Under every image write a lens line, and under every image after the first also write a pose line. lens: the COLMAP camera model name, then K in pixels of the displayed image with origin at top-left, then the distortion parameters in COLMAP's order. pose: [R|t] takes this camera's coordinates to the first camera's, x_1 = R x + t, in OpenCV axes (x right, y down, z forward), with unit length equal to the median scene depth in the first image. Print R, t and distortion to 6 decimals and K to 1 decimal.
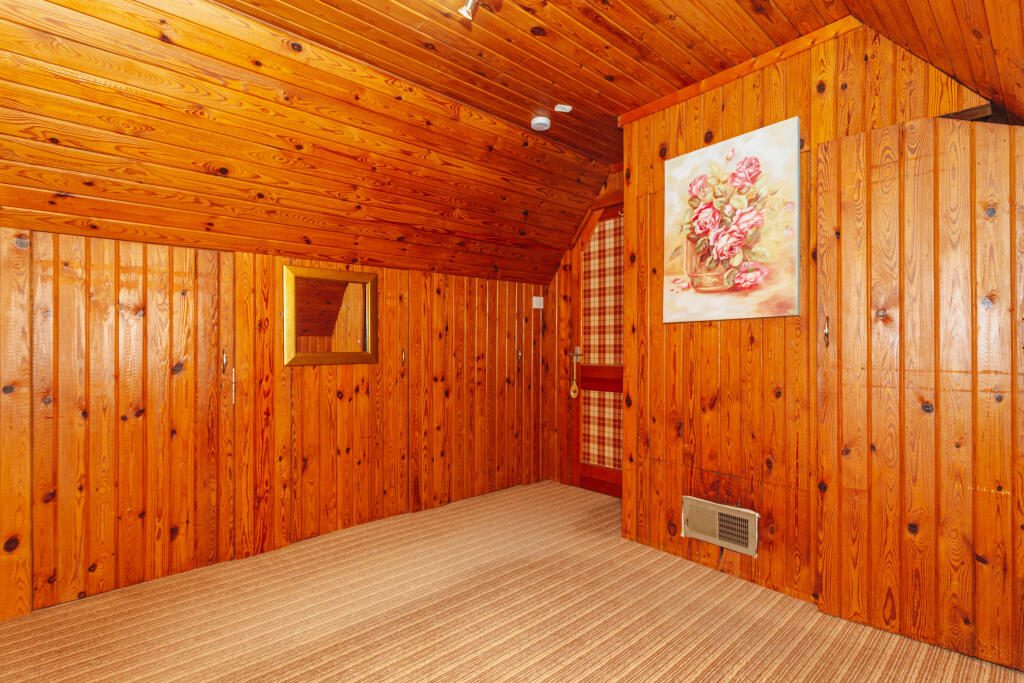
lens RADIAL K [[497.7, 0, 511.7], [0, 497.7, 345.5], [0, 0, 1]] dist [-0.000739, 0.000296]
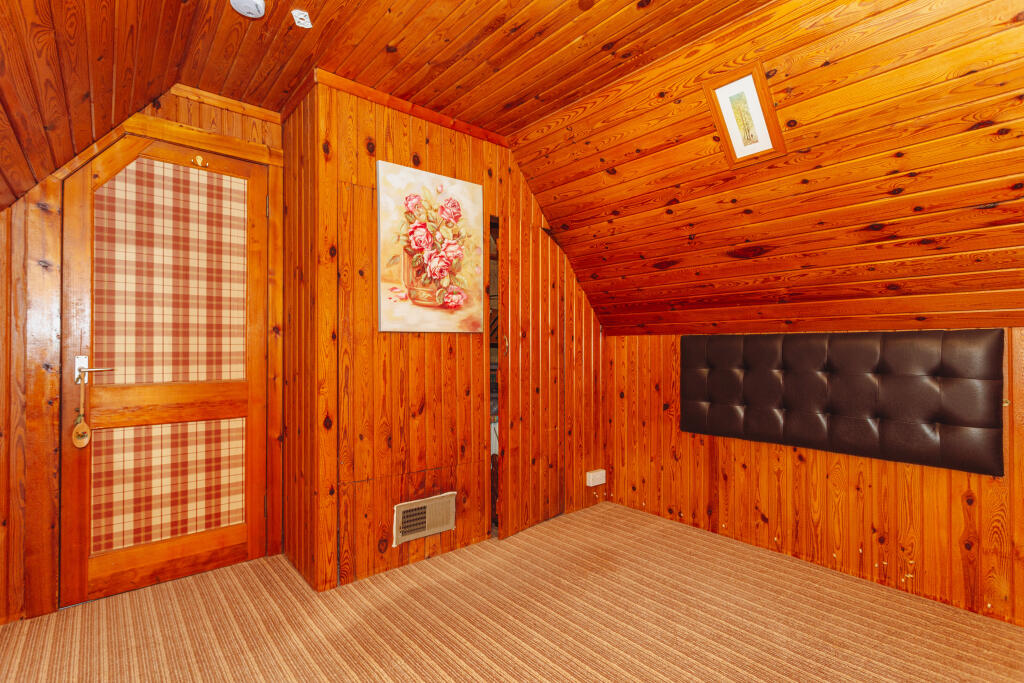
lens RADIAL K [[497.7, 0, 511.7], [0, 497.7, 345.5], [0, 0, 1]] dist [-0.000739, 0.000296]
pose [[-0.000742, 0.005432, 0.999985, -0.681591], [-0.008696, 0.999947, -0.005438, -0.016470], [-0.999962, -0.008700, -0.000695, 0.802307]]
